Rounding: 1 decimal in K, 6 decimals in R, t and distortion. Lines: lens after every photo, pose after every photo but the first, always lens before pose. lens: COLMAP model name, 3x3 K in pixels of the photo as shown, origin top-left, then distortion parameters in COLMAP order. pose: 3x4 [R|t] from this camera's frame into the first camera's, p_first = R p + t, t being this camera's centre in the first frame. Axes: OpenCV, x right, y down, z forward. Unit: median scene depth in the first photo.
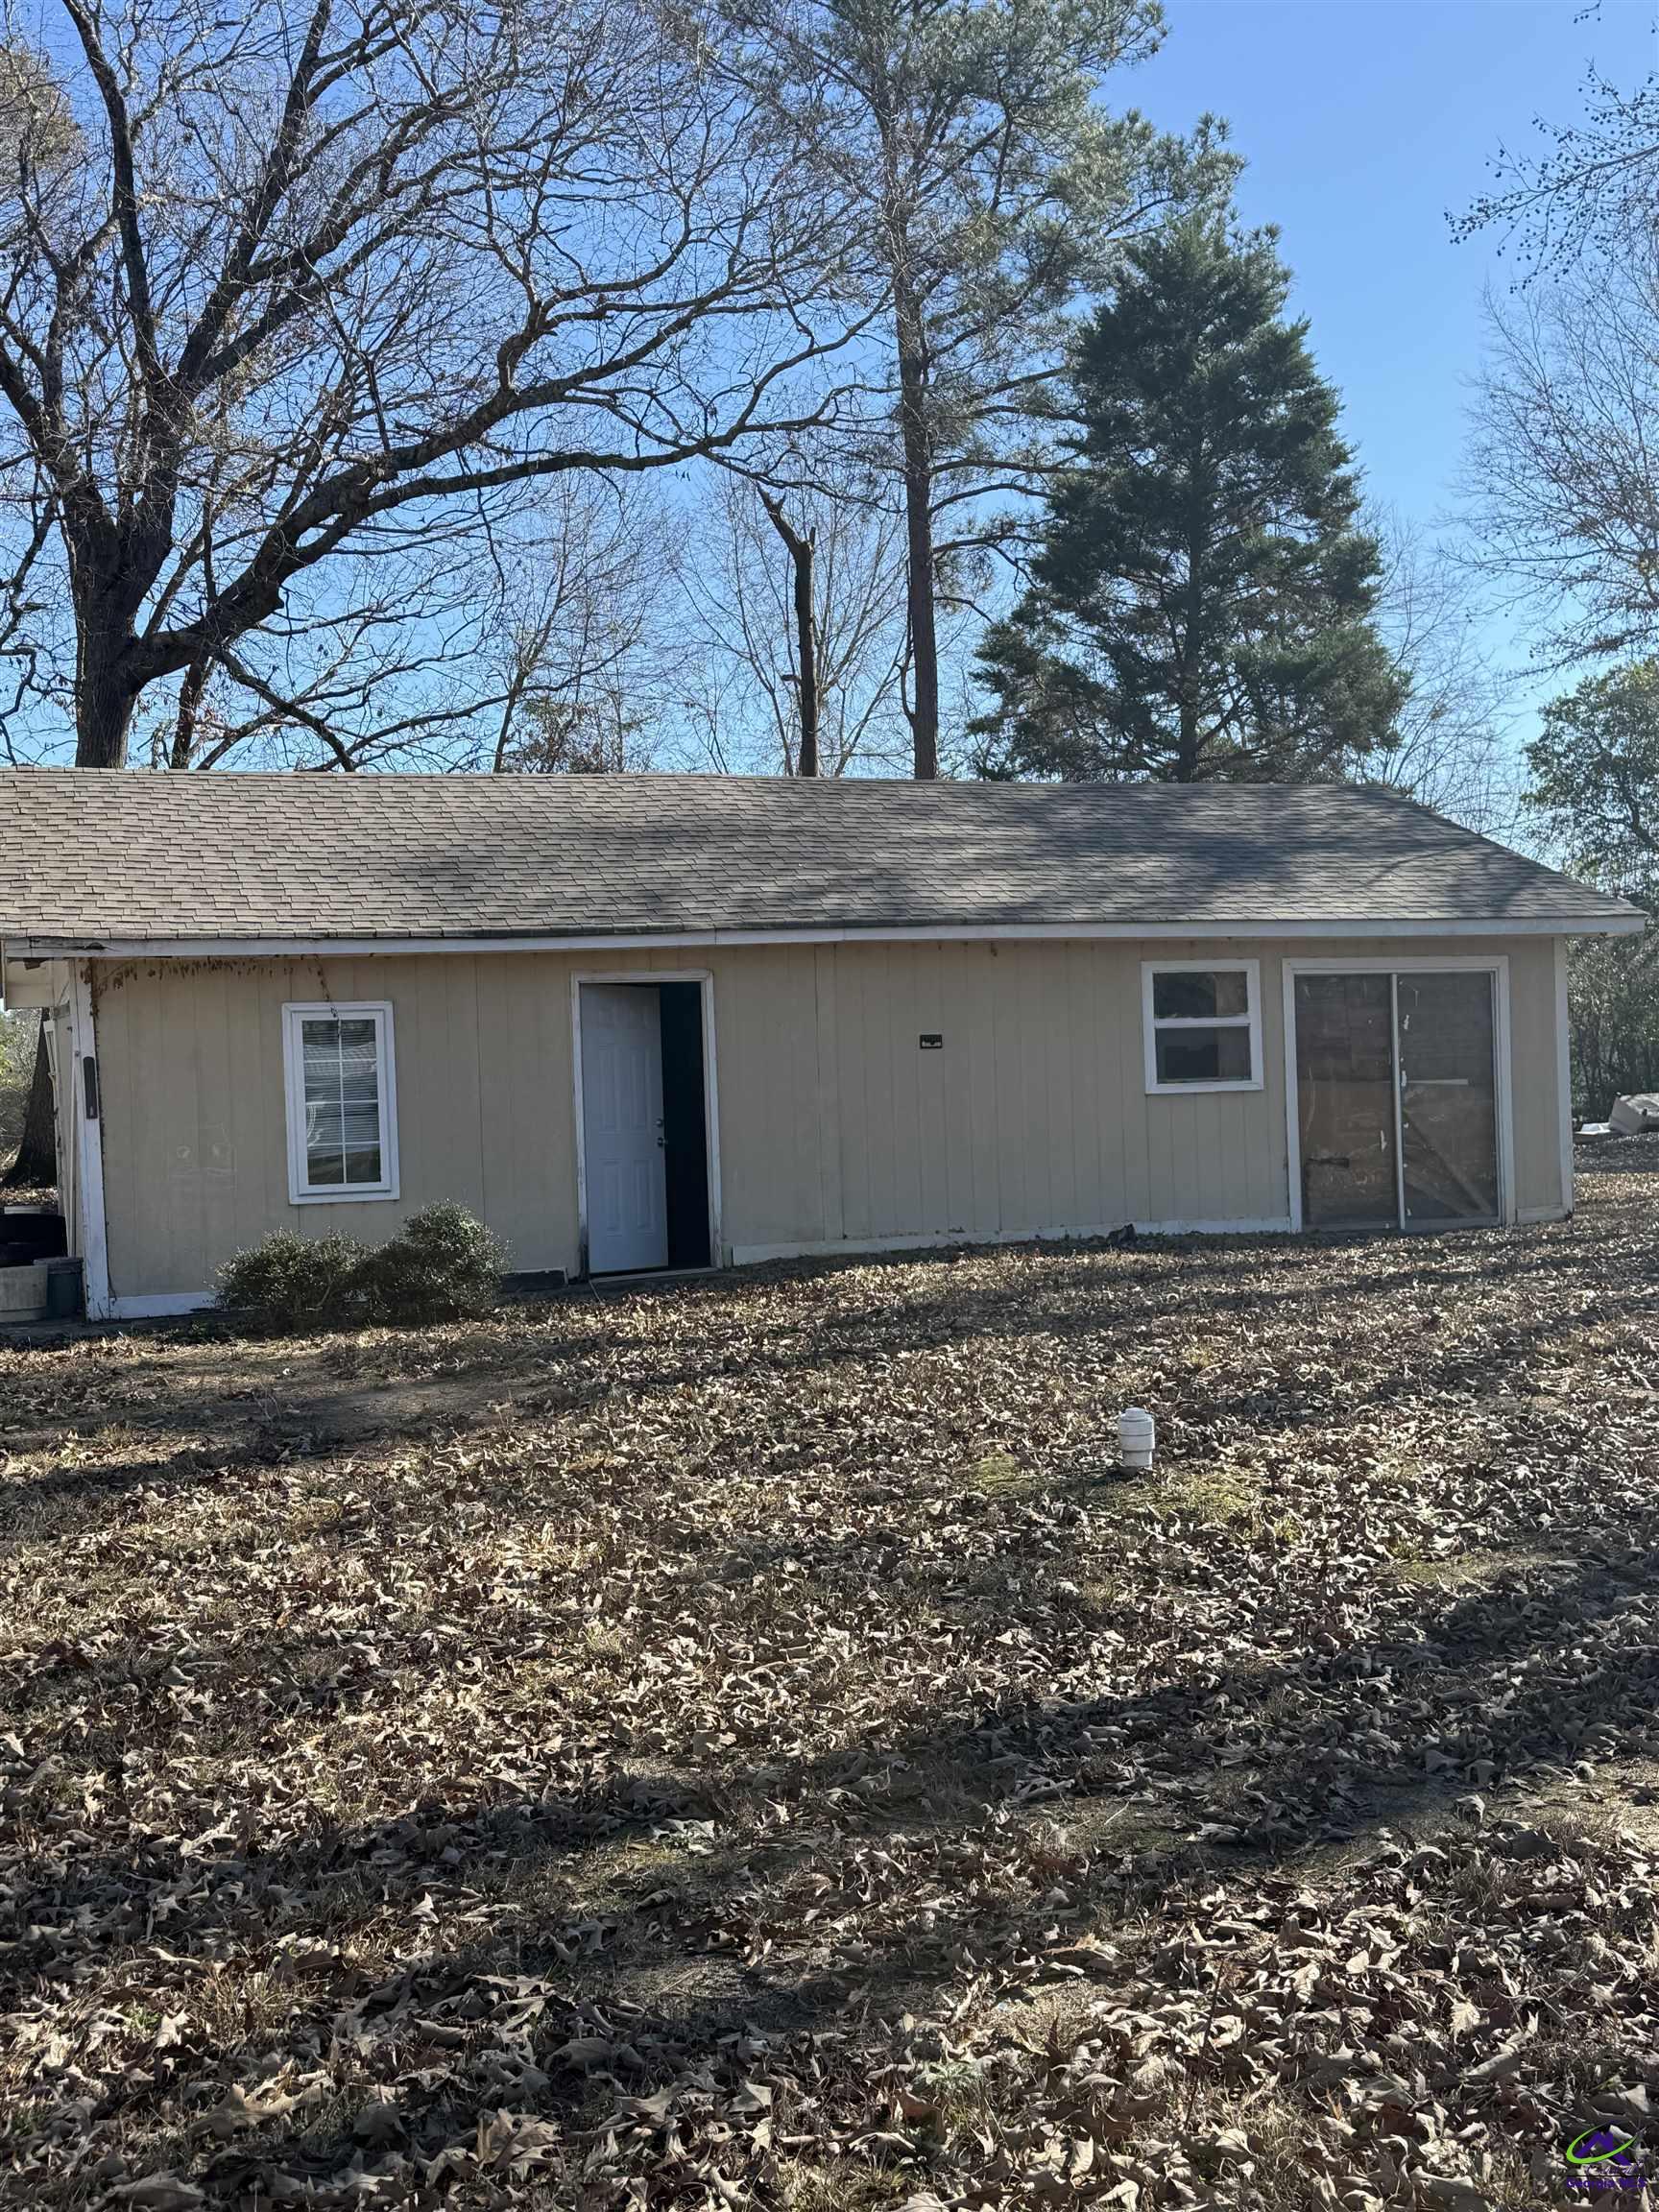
lens RADIAL K [[2334.9, 0, 837.0], [0, 2334.9, 1109.8], [0, 0, 1]] dist [0.090105, 0.000000]
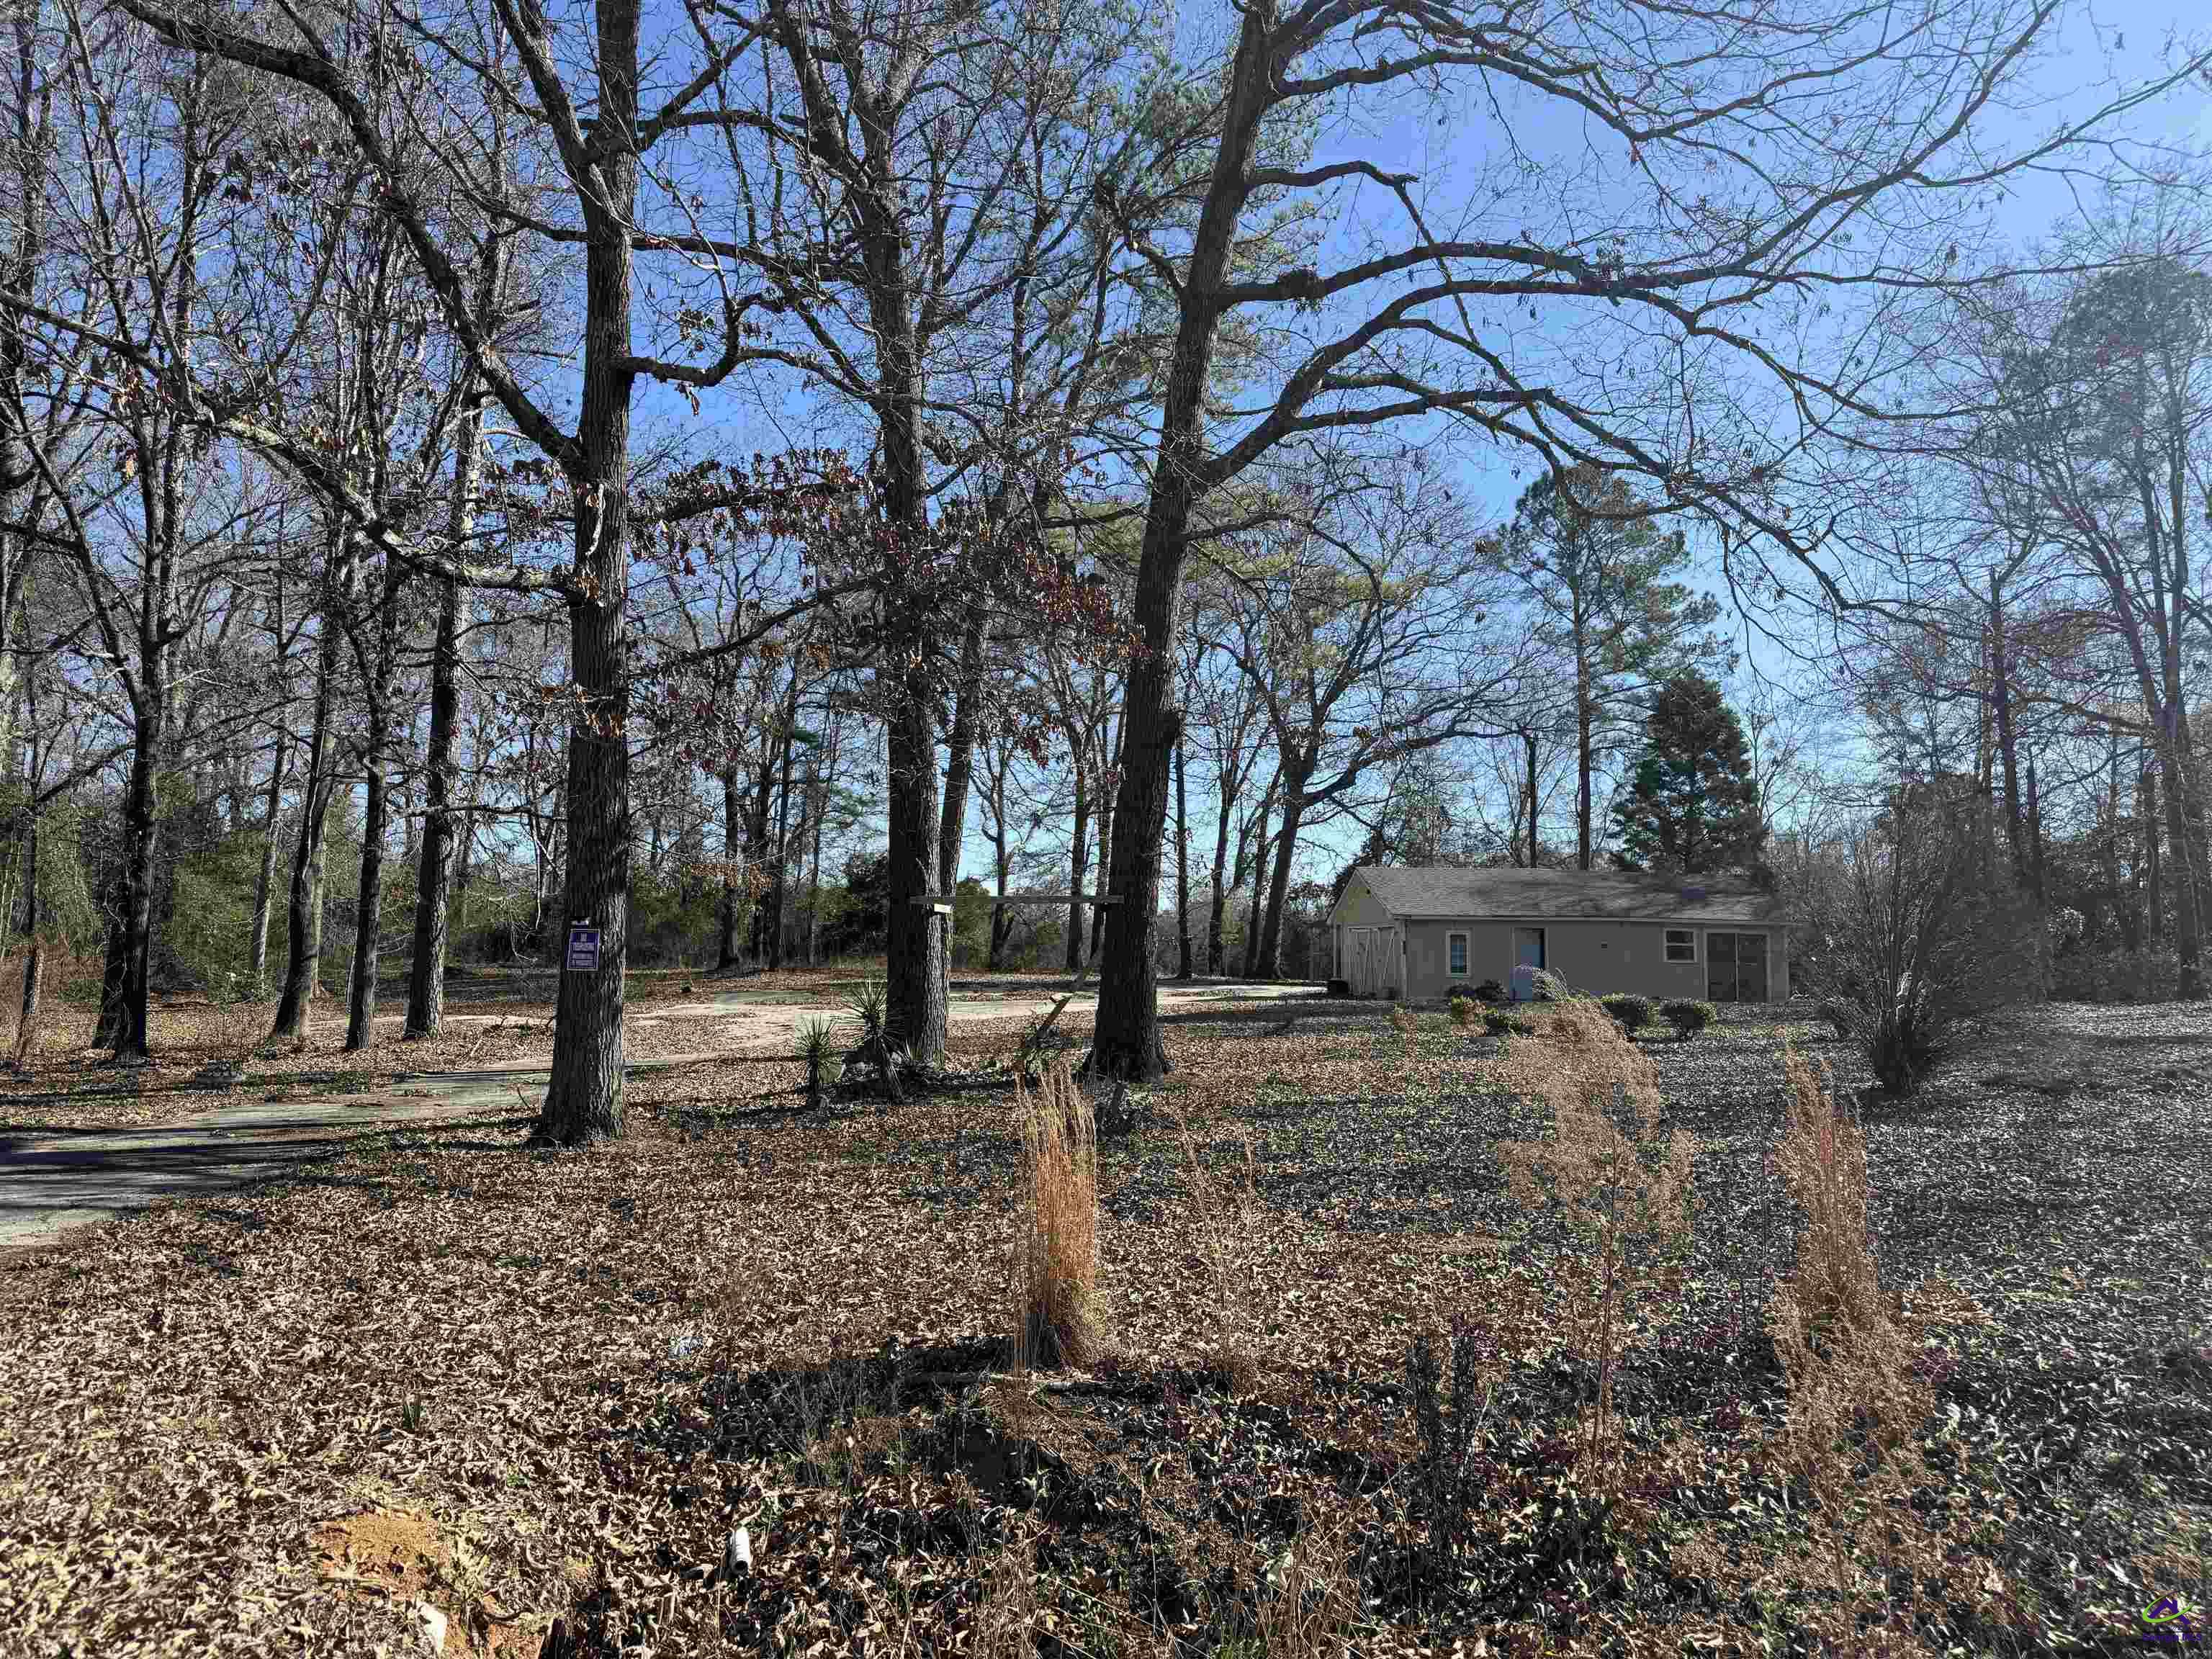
lens RADIAL K [[1613.4, 0, 1100.0], [0, 1613.4, 822.6], [0, 0, 1]] dist [0.087599, -0.107799]
pose [[0.974199, 0.030785, -0.223580, -0.110557], [-0.051379, 0.994893, -0.086882, 0.028008], [0.219764, 0.096127, 0.970806, -1.133303]]
